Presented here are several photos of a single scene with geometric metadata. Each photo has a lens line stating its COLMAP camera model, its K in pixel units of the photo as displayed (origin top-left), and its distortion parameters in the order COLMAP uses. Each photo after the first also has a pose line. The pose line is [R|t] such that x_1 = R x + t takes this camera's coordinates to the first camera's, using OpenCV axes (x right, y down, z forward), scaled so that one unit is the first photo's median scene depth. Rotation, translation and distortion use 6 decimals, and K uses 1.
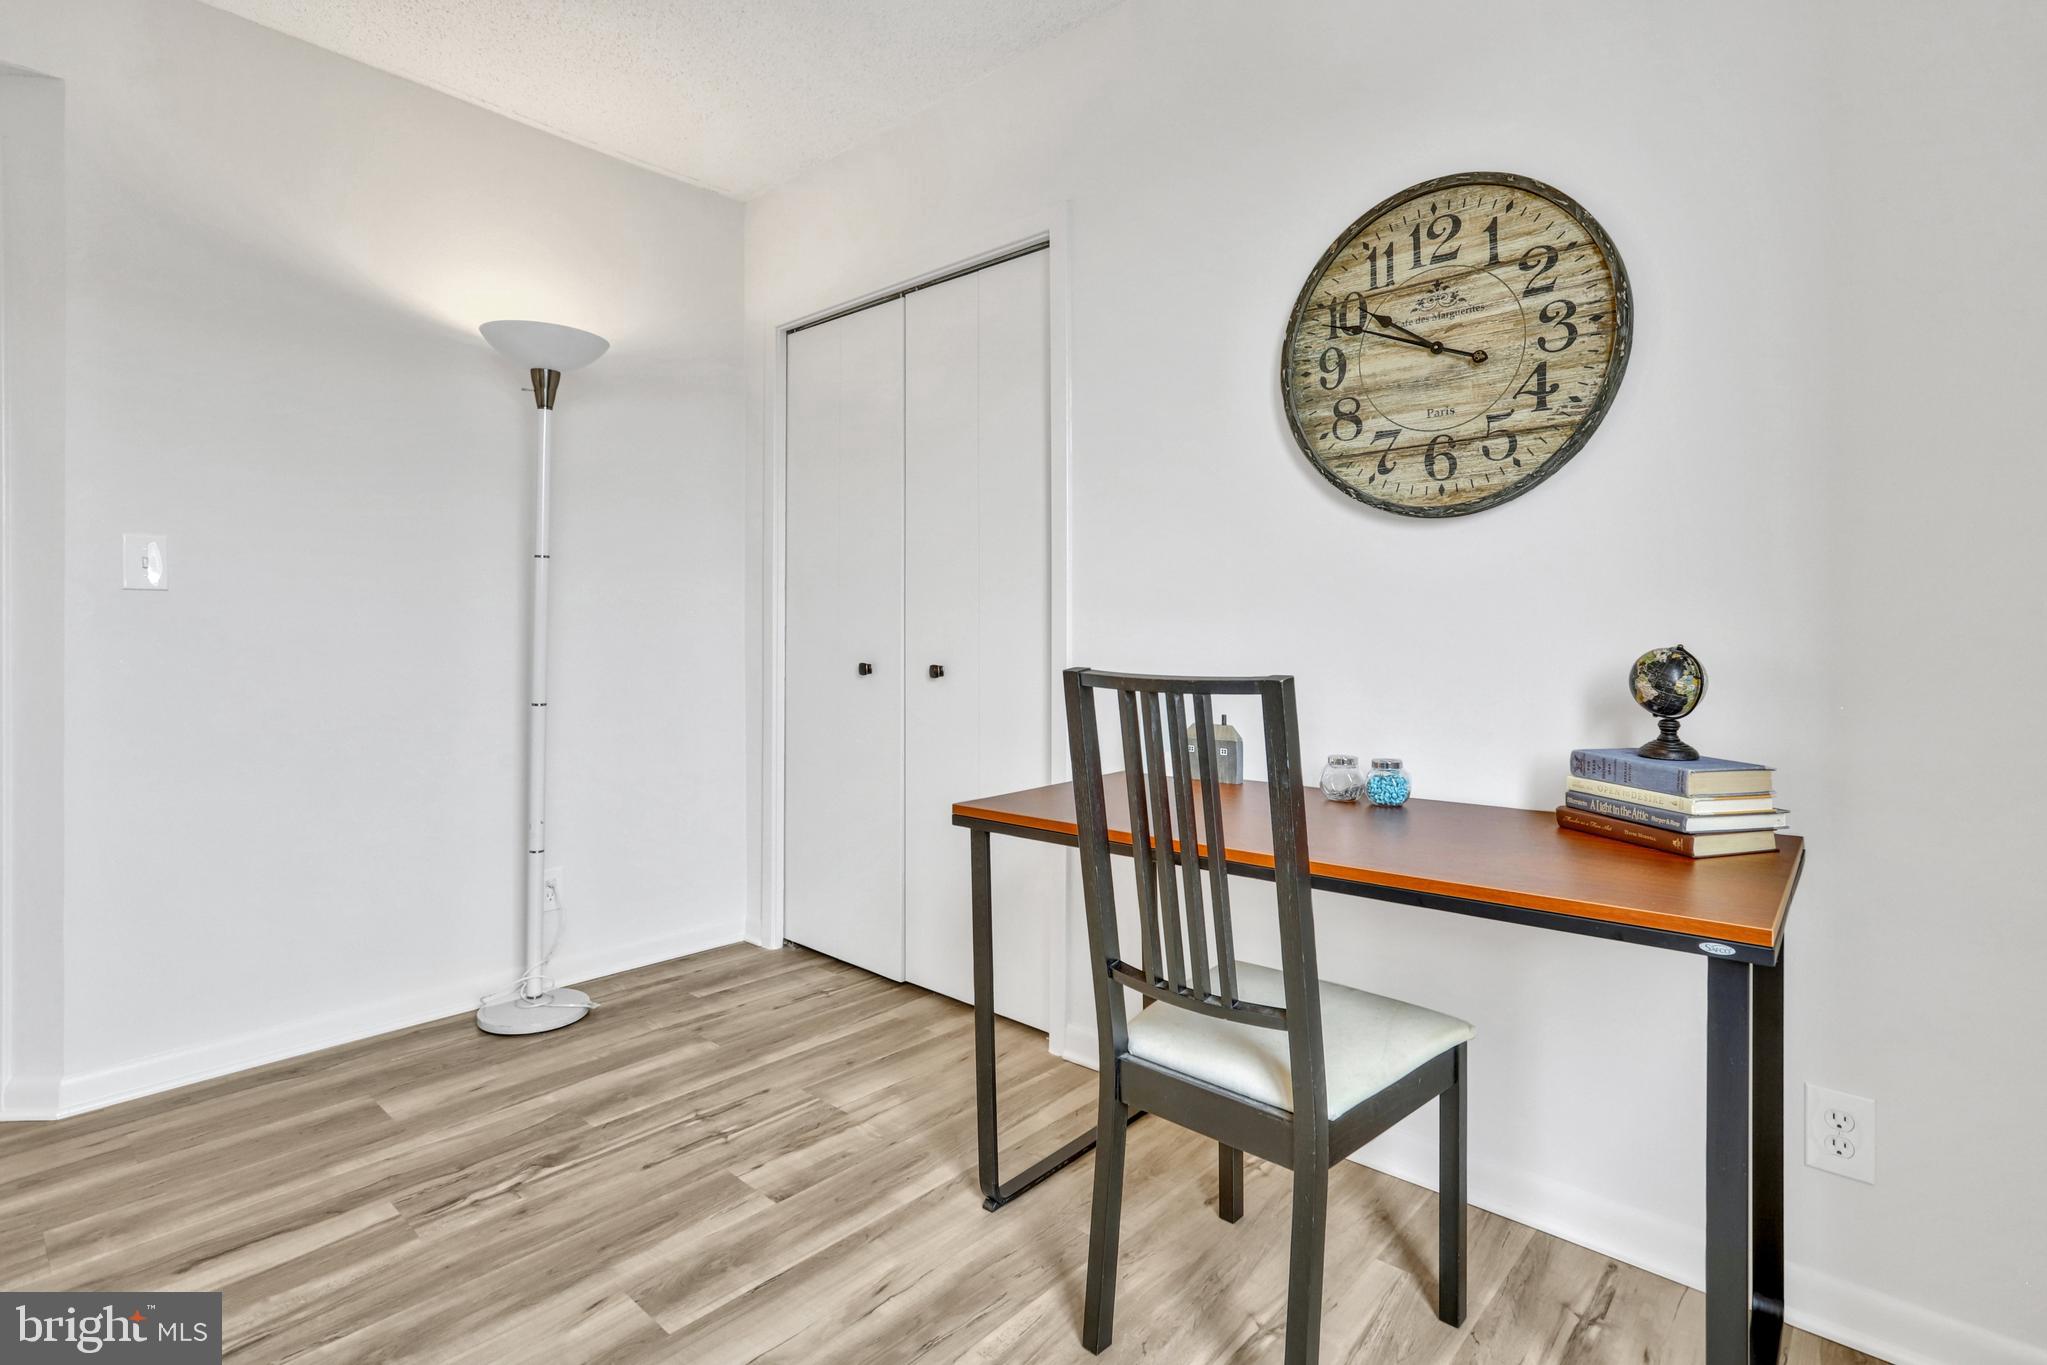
lens RADIAL K [[993.4, 0, 983.2], [0, 993.4, 624.8], [0, 0, 1]] dist [-0.016668, 0.008034]
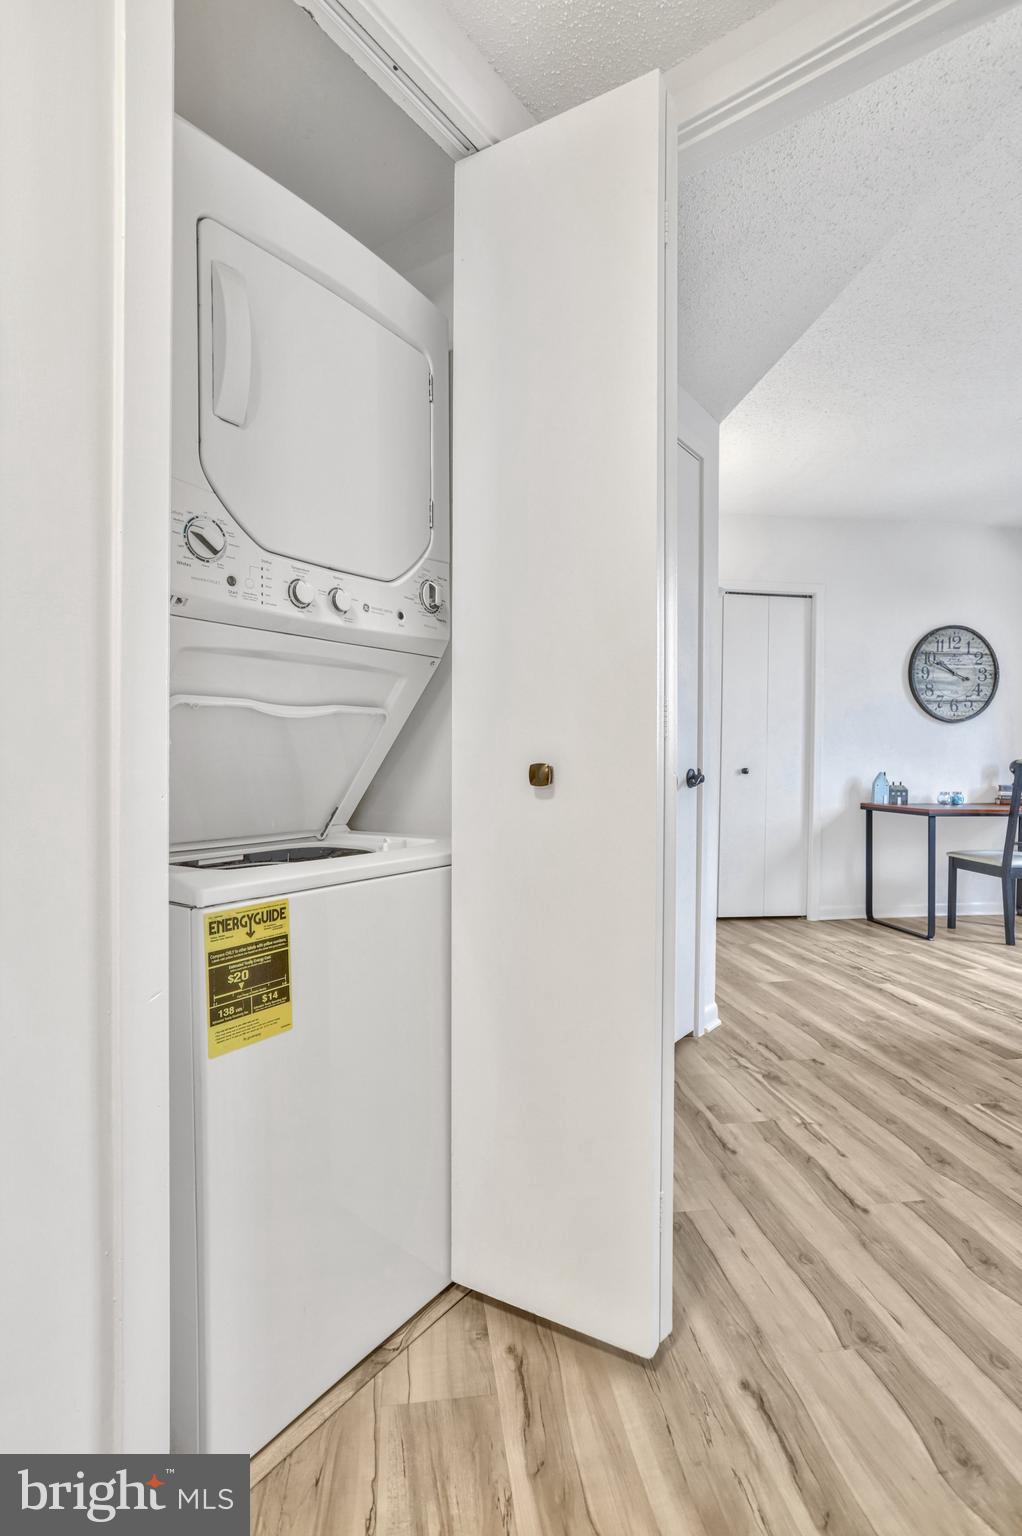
lens RADIAL K [[745.4, 0, 511.9], [0, 745.4, 775.2], [0, 0, 1]] dist [-0.016668, 0.008034]
pose [[0.637949, -0.003956, 0.770068, -2.541962], [-0.009826, 0.999864, 0.013277, 0.057528], [-0.770016, -0.016037, 0.637823, 0.530140]]
